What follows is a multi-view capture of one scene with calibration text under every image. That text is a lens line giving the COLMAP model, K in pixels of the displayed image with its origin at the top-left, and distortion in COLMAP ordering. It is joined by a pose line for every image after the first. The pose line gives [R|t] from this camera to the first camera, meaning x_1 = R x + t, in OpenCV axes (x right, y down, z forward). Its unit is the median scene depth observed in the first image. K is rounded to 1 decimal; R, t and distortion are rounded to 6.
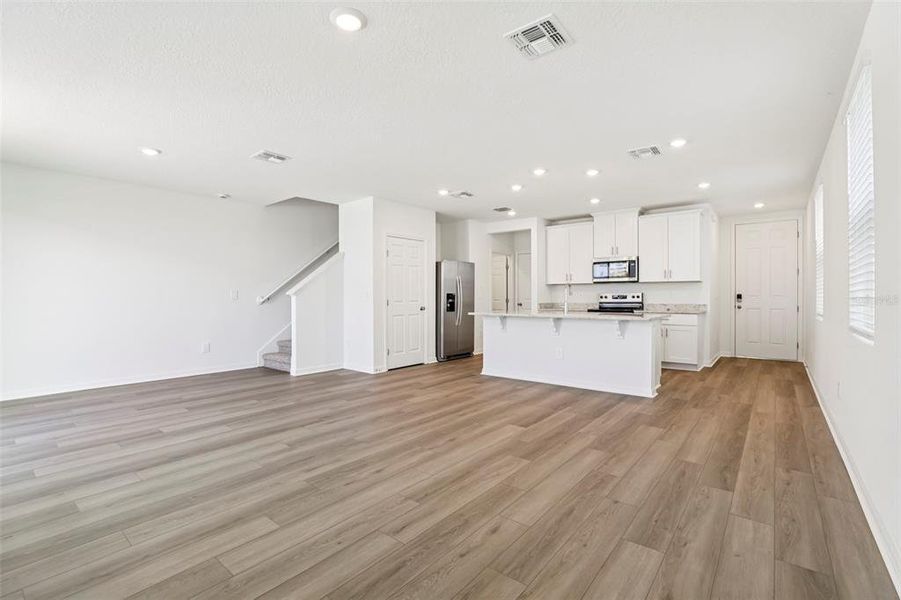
lens RADIAL K [[411.0, 0, 449.2], [0, 411.0, 297.0], [0, 0, 1]] dist [-0.042116, 0.011404]
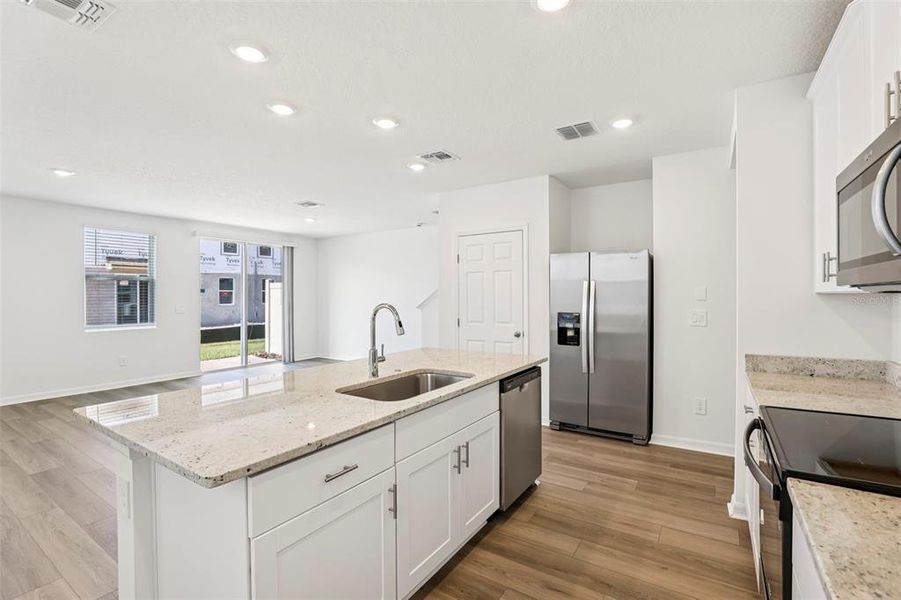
lens RADIAL K [[411.0, 0, 450.8], [0, 411.0, 297.3], [0, 0, 1]] dist [-0.042116, 0.011404]
pose [[0.103673, 0.006125, -0.994593, 0.595230], [0.001934, 0.999978, 0.006360, -0.037068], [0.994610, -0.002583, 0.103659, 0.868325]]
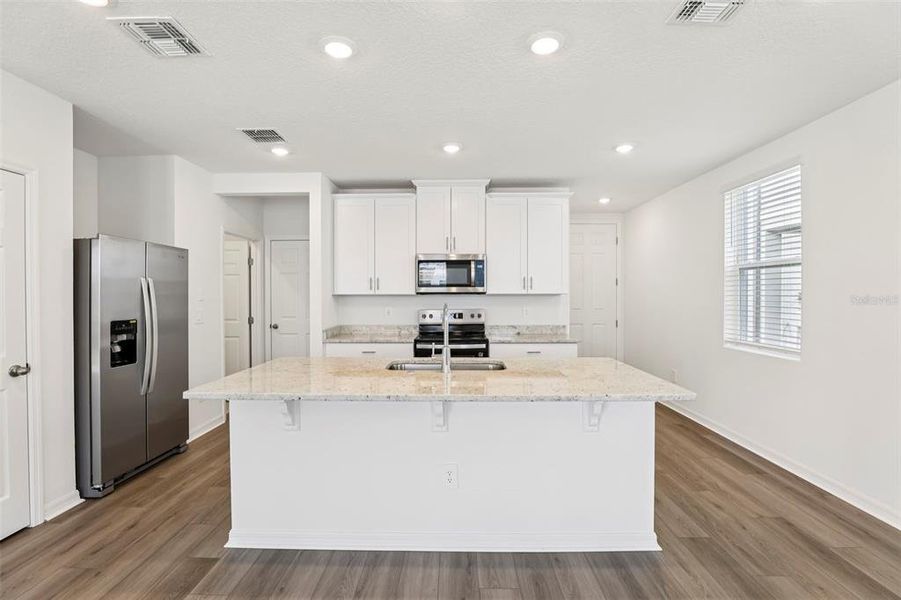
lens RADIAL K [[411.0, 0, 450.2], [0, 411.0, 298.3], [0, 0, 1]] dist [-0.042116, 0.011404]
pose [[0.783472, -0.005245, 0.621405, 0.011383], [0.001102, 0.999975, 0.007051, -0.036174], [-0.621426, -0.004839, 0.783458, 0.546134]]
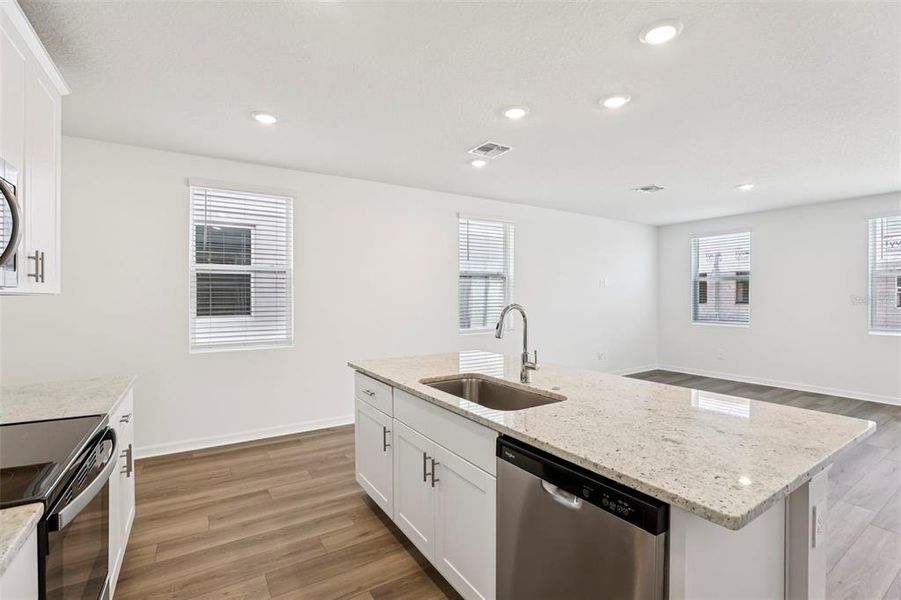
lens RADIAL K [[411.0, 0, 451.4], [0, 411.0, 298.6], [0, 0, 1]] dist [-0.042116, 0.011404]
pose [[-0.951061, 0.001485, 0.309001, 0.193576], [0.003521, 0.999976, 0.006030, -0.035952], [-0.308984, 0.006823, -0.951043, 1.170237]]
